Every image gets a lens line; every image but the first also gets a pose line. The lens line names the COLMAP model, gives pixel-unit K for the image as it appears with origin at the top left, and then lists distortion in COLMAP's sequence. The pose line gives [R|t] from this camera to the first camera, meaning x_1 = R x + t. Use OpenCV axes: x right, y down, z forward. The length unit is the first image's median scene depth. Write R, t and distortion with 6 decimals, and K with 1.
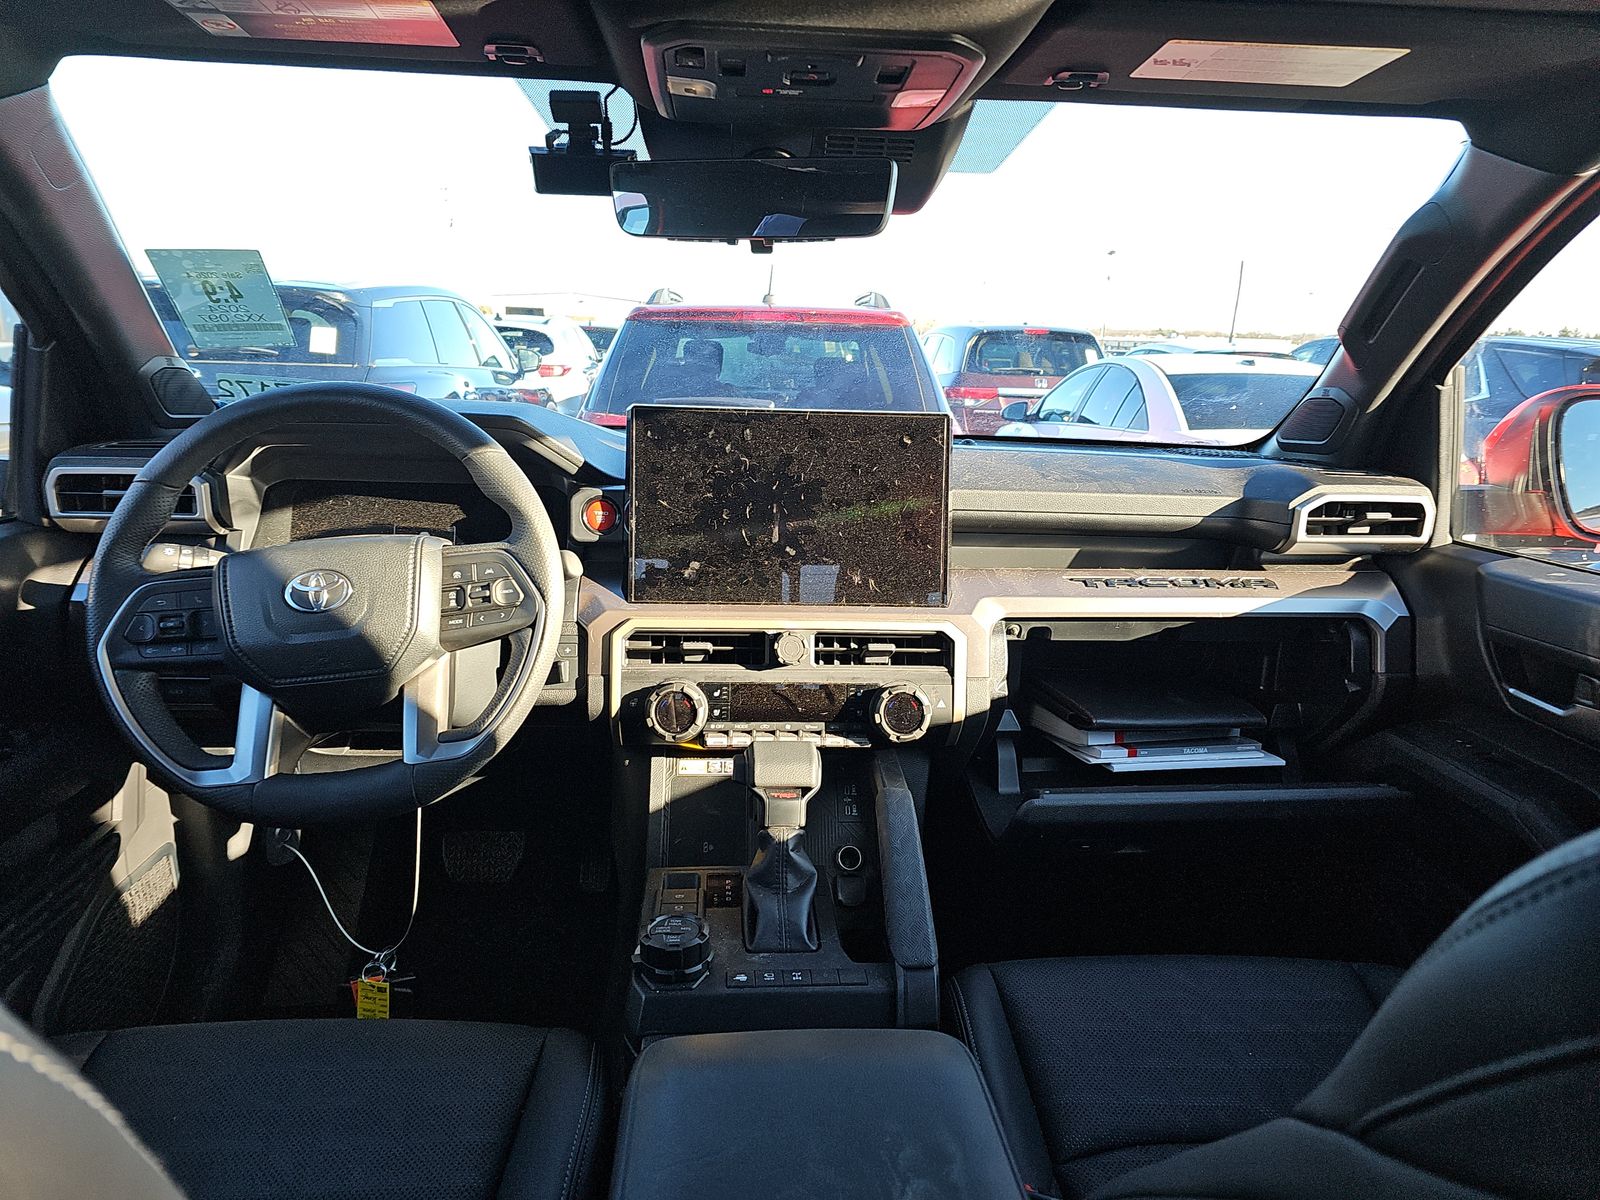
lens RADIAL K [[1052.5, 0, 793.9], [0, 1052.5, 587.9], [0, 0, 1]] dist [0.047734, -0.024360]
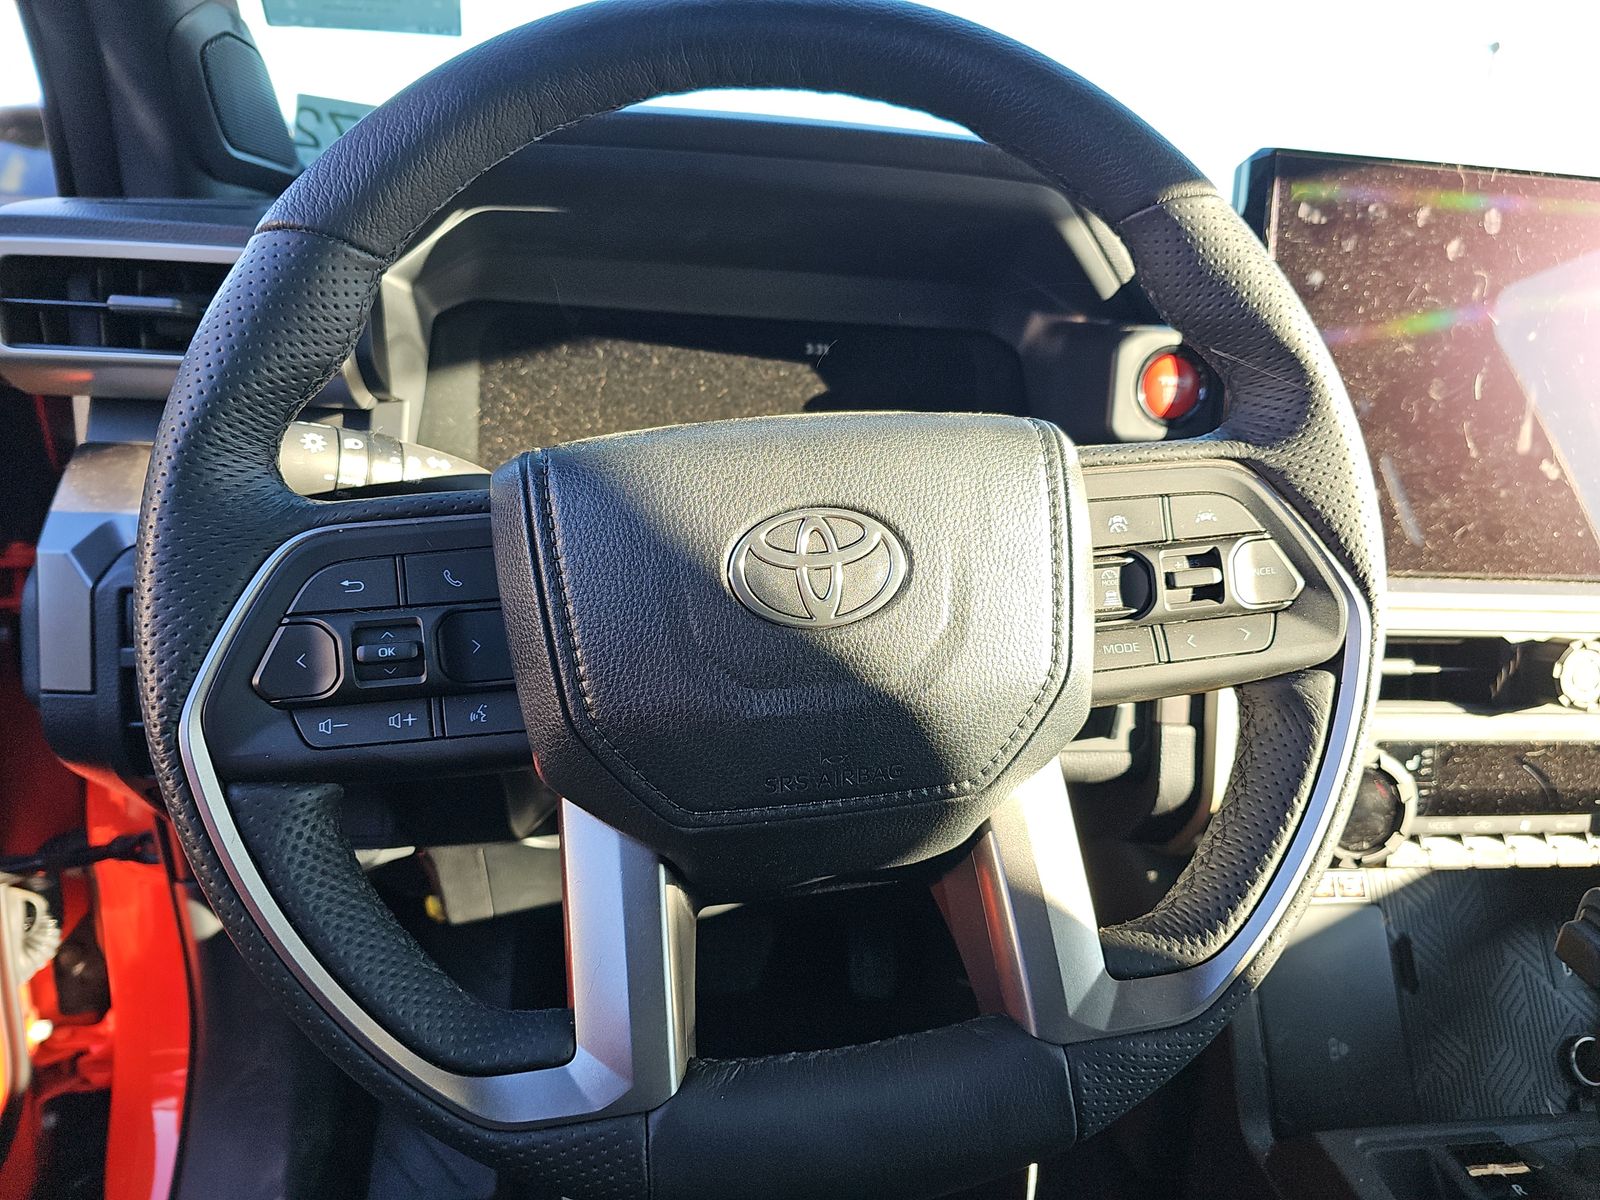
lens RADIAL K [[1052.5, 0, 808.1], [0, 1052.5, 607.9], [0, 0, 1]] dist [0.047734, -0.024360]
pose [[0.997709, 0.016591, 0.065588, -0.390981], [-0.023445, 0.994179, 0.105157, -0.016849], [-0.063461, -0.106454, 0.992290, 0.539330]]
